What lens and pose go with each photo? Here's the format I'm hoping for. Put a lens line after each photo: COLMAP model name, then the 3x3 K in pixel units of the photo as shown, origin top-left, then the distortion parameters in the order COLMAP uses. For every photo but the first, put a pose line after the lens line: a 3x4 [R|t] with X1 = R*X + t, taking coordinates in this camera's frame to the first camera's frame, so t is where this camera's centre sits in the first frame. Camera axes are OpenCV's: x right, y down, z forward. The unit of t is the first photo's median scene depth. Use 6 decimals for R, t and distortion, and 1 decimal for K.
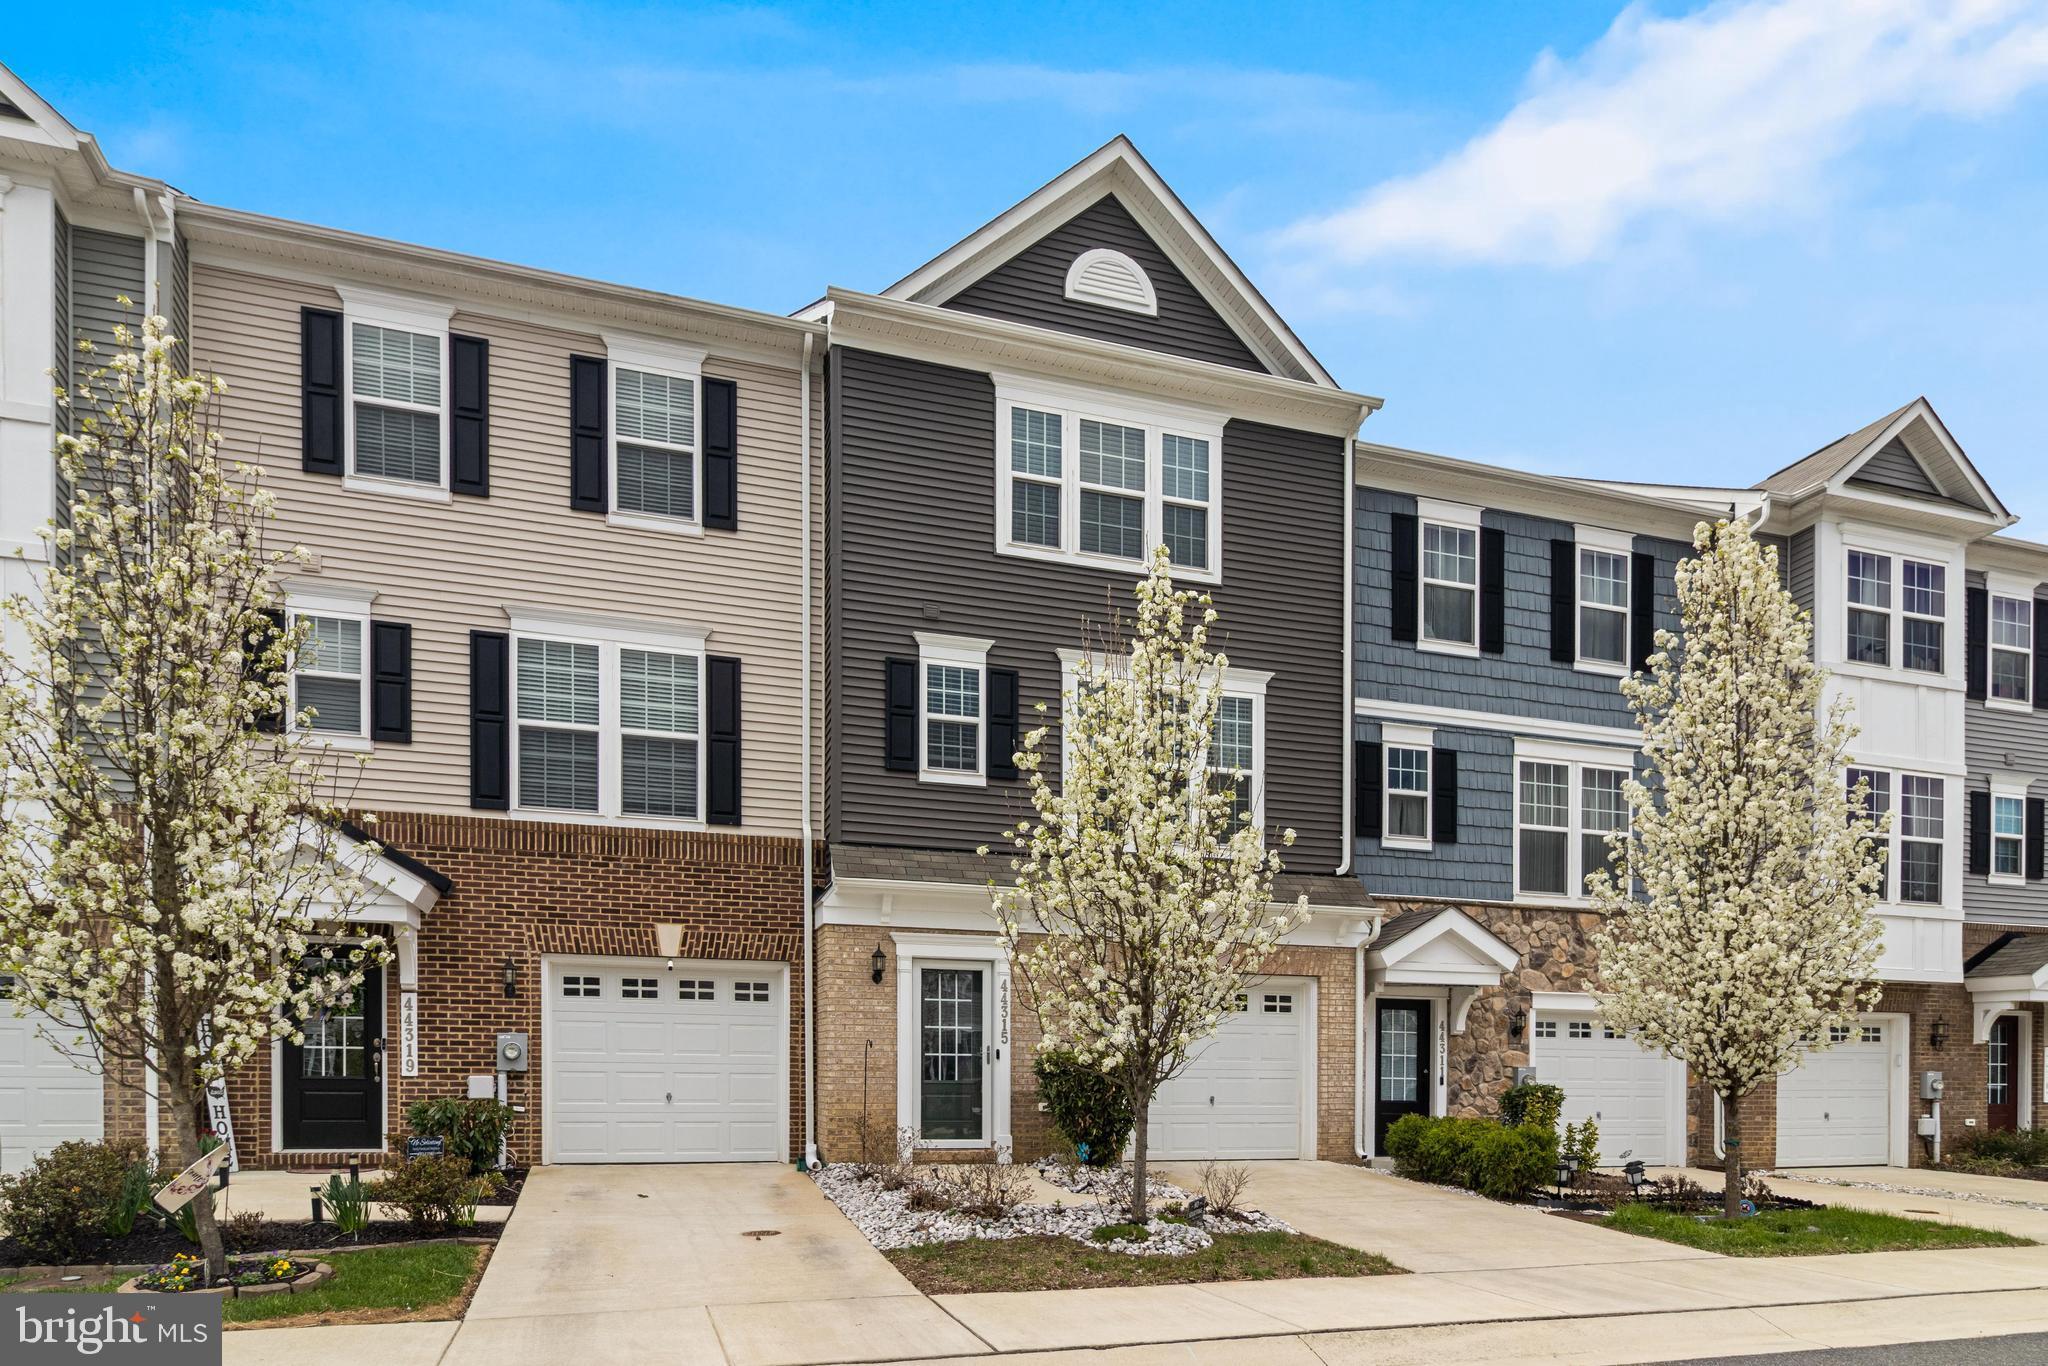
lens RADIAL K [[1351.1, 0, 1024.0], [0, 1351.1, 683.0], [0, 0, 1]] dist [0.001385, -0.005038]
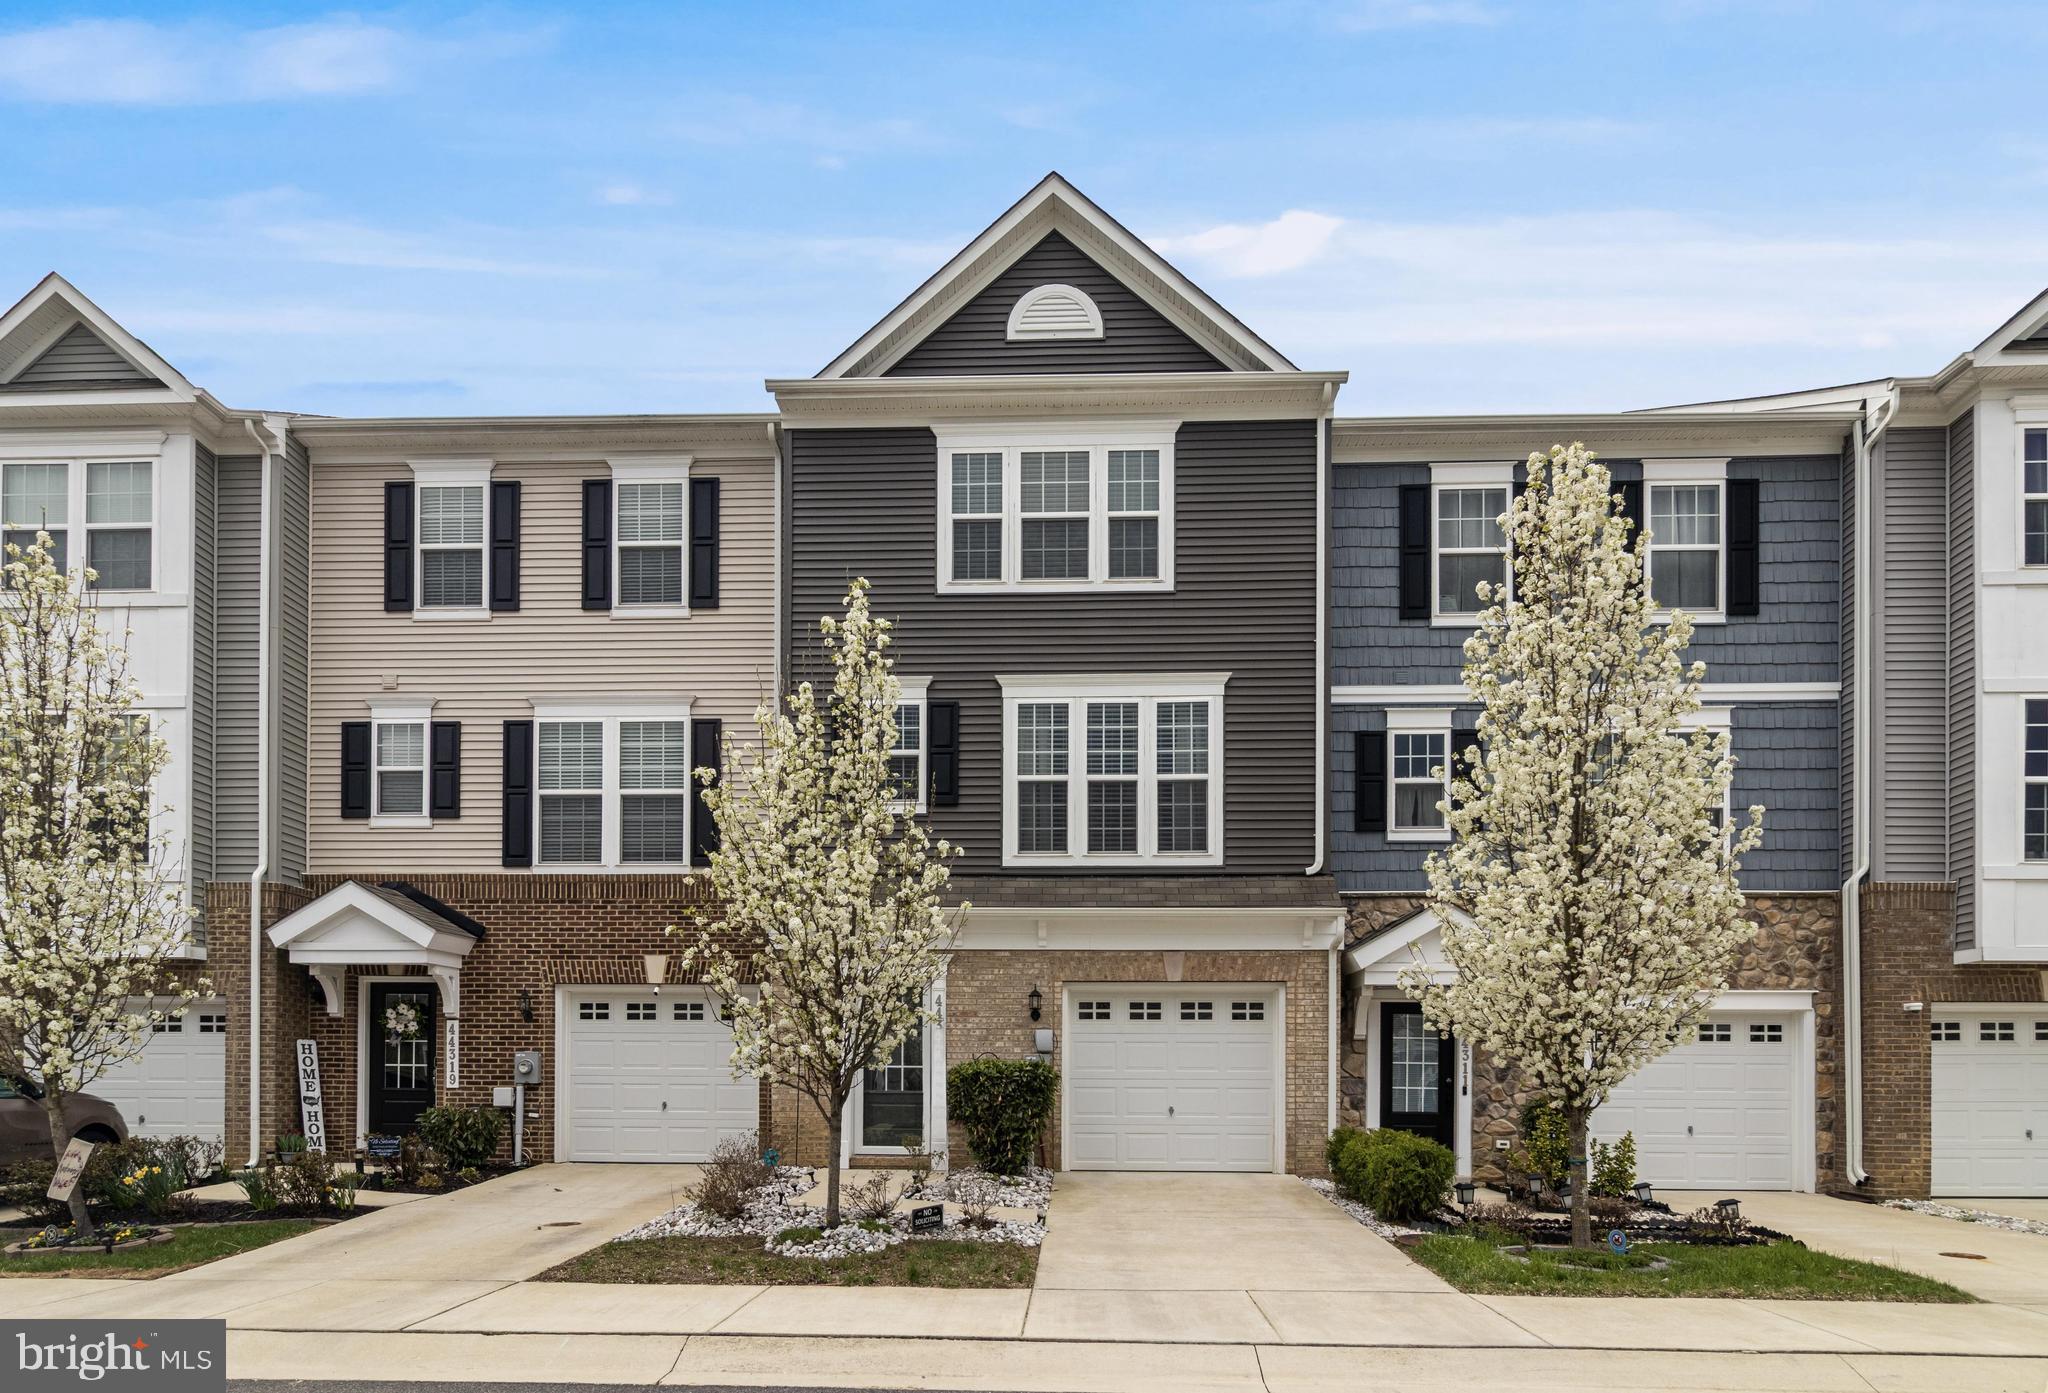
lens RADIAL K [[1263.5, 0, 991.1], [0, 1263.5, 703.1], [0, 0, 1]] dist [0.001598, -0.001094]
pose [[0.924490, -0.113728, -0.363846, 0.374890], [0.108594, 0.993484, -0.034611, 0.029093], [0.365411, -0.007514, 0.930816, 0.089545]]
